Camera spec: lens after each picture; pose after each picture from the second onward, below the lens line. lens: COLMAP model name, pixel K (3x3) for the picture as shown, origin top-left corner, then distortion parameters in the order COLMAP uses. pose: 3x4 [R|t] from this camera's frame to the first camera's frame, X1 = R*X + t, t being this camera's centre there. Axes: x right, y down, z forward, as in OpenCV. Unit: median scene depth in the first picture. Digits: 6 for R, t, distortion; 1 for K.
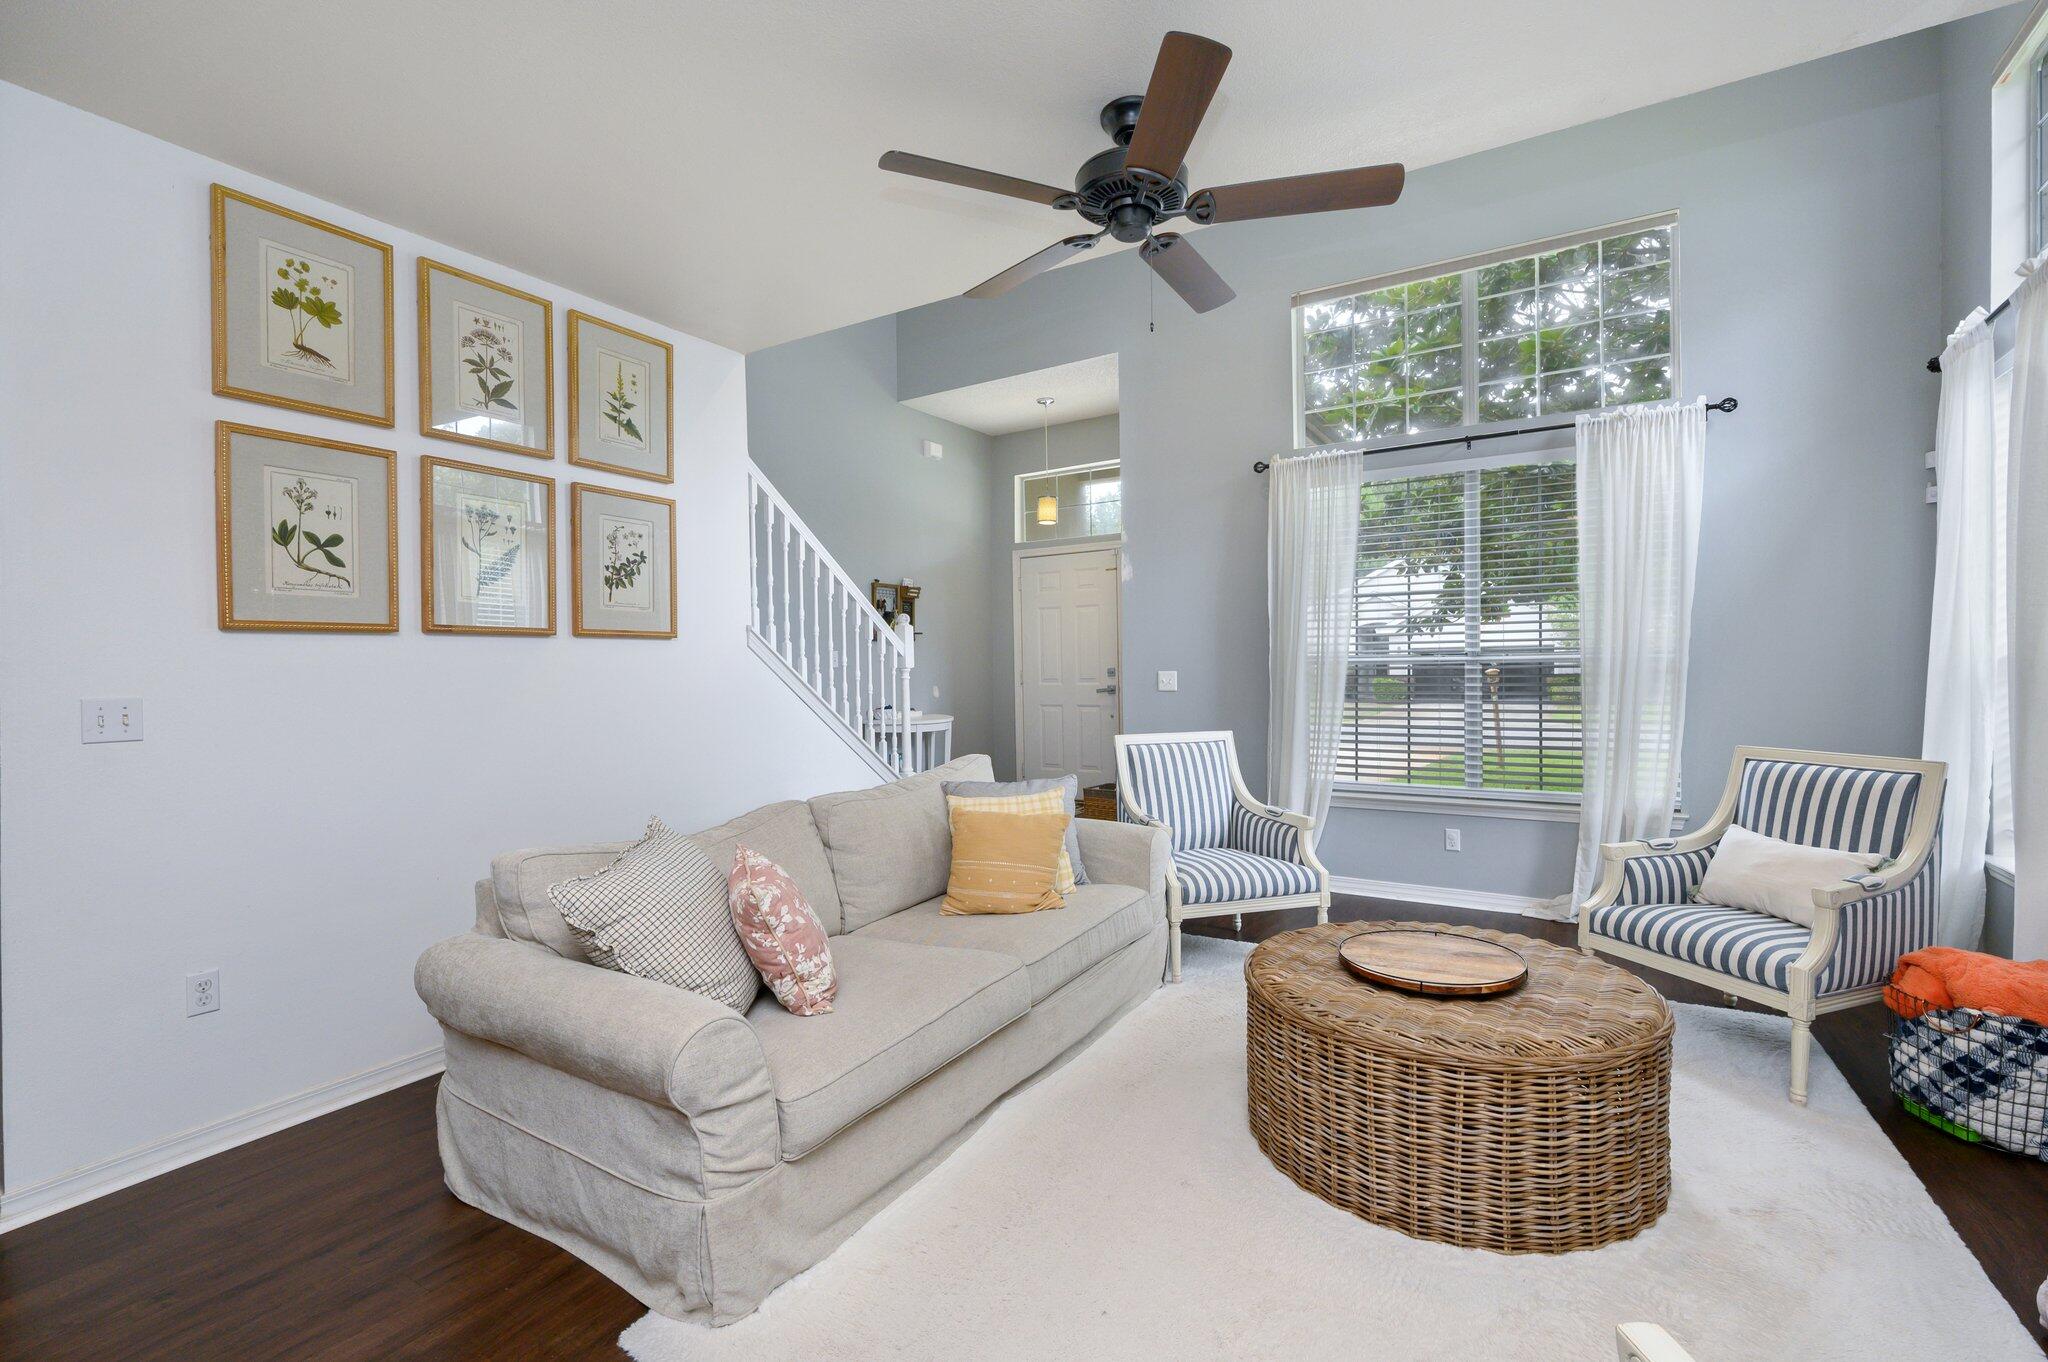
lens RADIAL K [[889.7, 0, 1021.9], [0, 889.7, 673.2], [0, 0, 1]] dist [-0.001458, -0.000290]
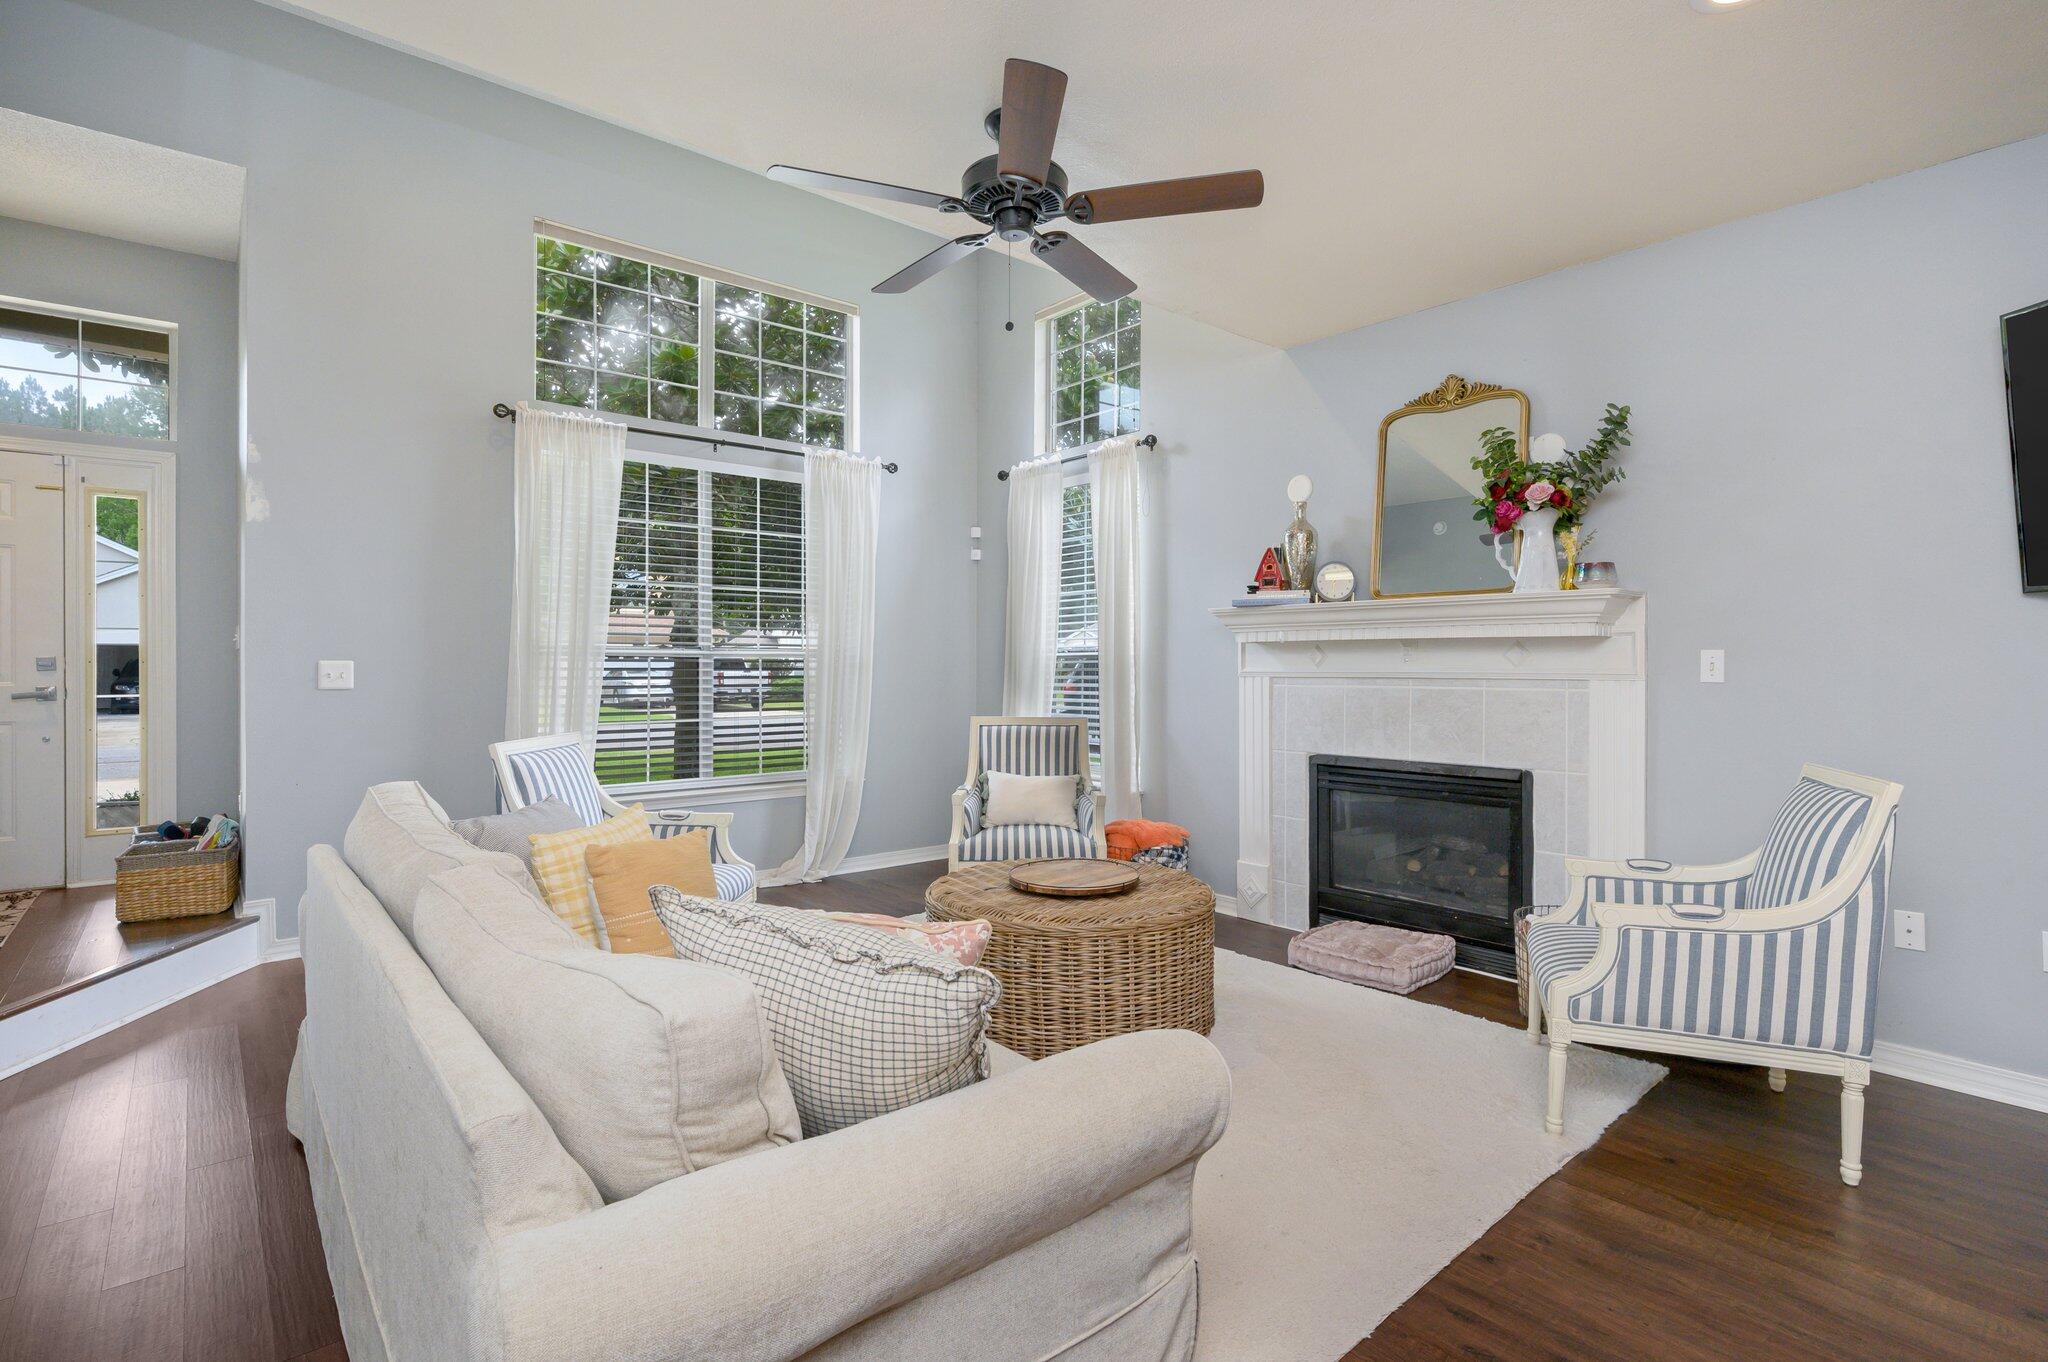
lens RADIAL K [[971.2, 0, 1020.8], [0, 971.2, 665.0], [0, 0, 1]] dist [-0.024574, 0.000083]
pose [[0.318805, 0.013977, 0.947717, -0.479297], [-0.000454, 0.999893, -0.014594, 0.015266], [-0.947820, 0.004223, 0.318778, 0.317618]]
